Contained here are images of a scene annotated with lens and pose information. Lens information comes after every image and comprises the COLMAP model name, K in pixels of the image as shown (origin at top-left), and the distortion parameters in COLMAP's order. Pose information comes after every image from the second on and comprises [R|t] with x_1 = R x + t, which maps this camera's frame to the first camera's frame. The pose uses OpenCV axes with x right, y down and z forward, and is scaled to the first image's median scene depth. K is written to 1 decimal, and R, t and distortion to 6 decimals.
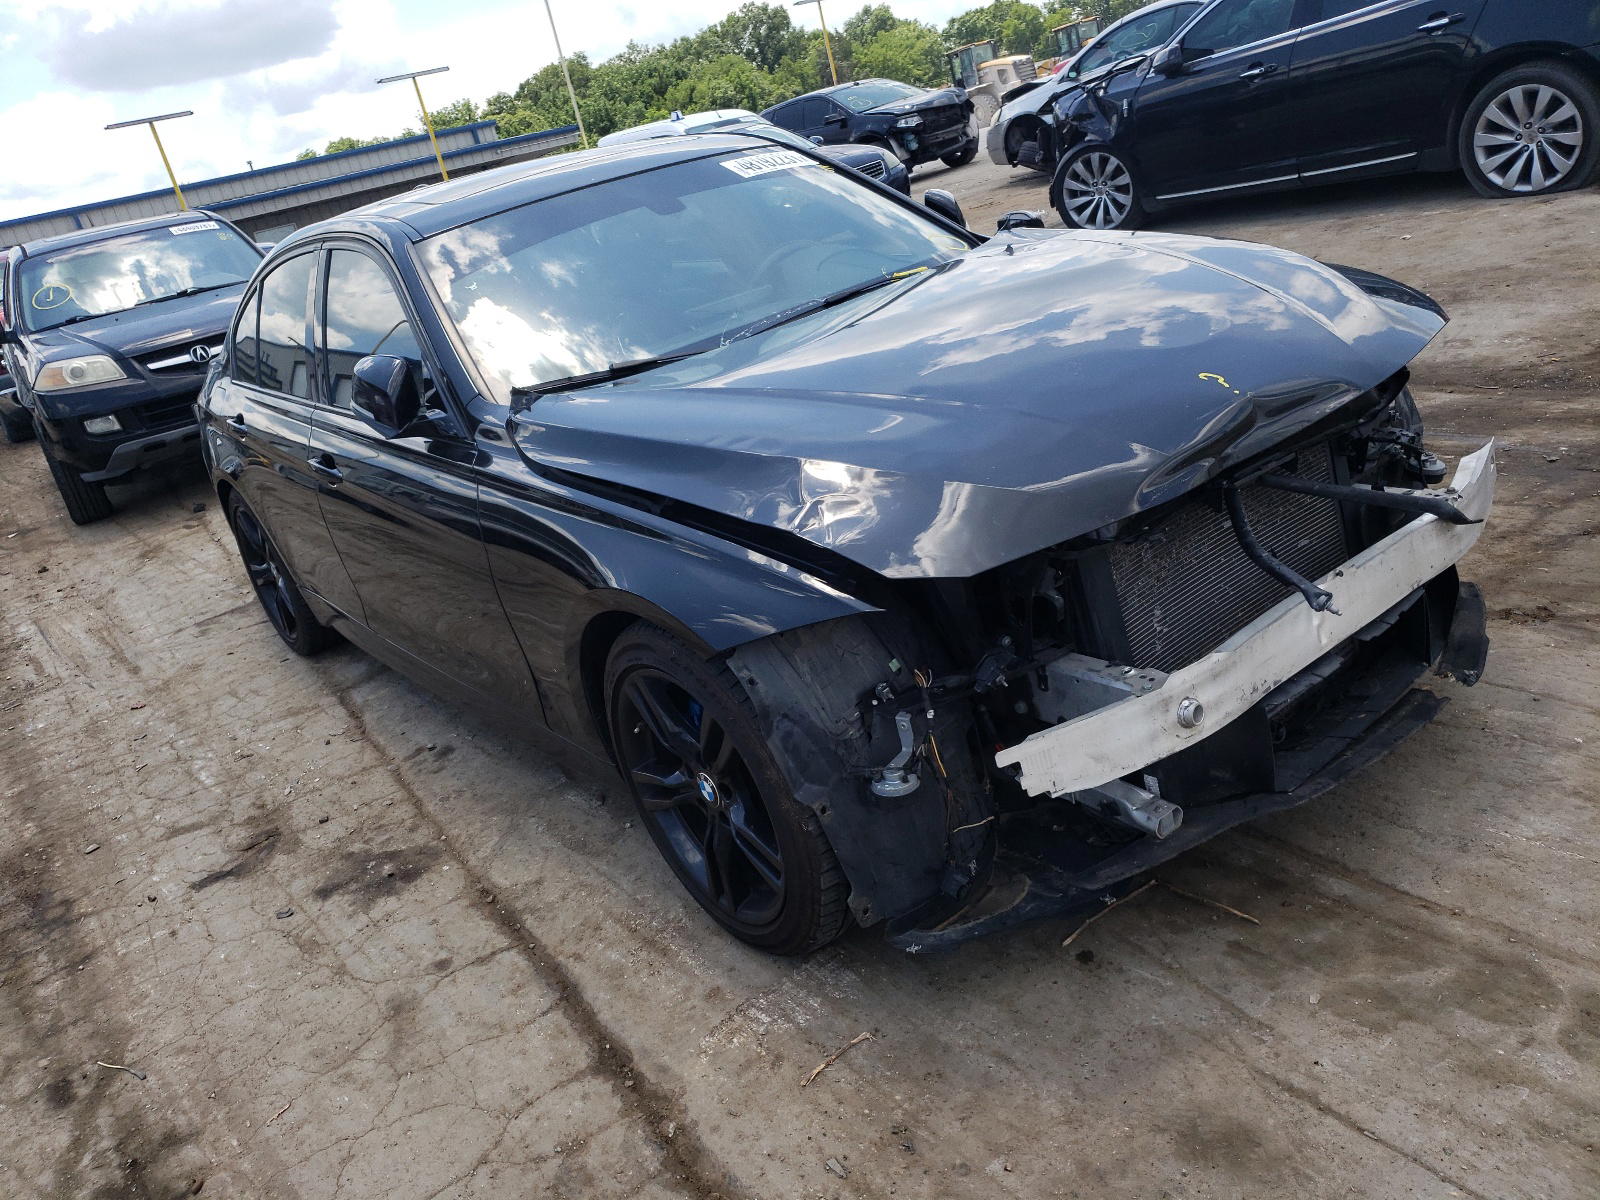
lens RADIAL K [[1276.4, 0, 800.0], [0, 1276.4, 600.0], [0, 0, 1]] dist [0.067921, 0.008680]
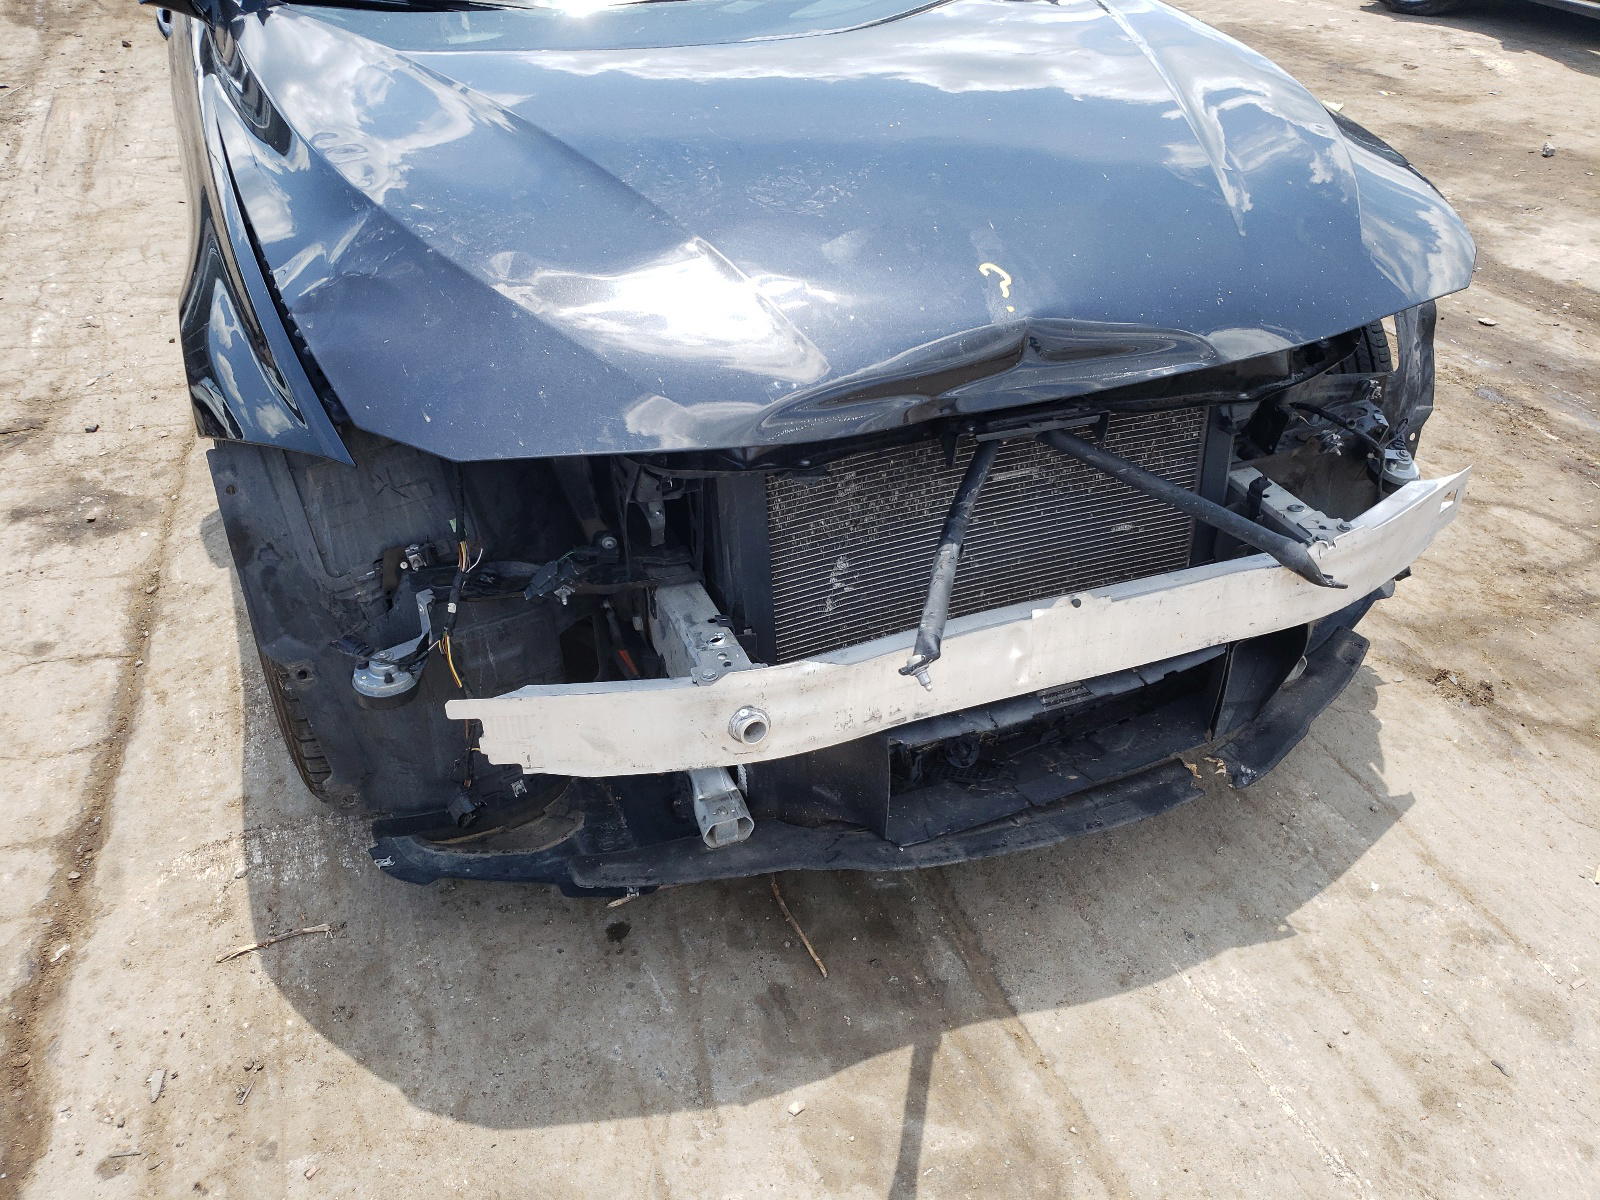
lens RADIAL K [[1276.4, 0, 800.0], [0, 1276.4, 600.0], [0, 0, 1]] dist [0.067921, 0.008680]
pose [[0.938476, 0.330006, -0.101779, 0.352277], [-0.294013, 0.918098, 0.265807, -0.166924], [0.181161, -0.219529, 0.958639, 0.301434]]
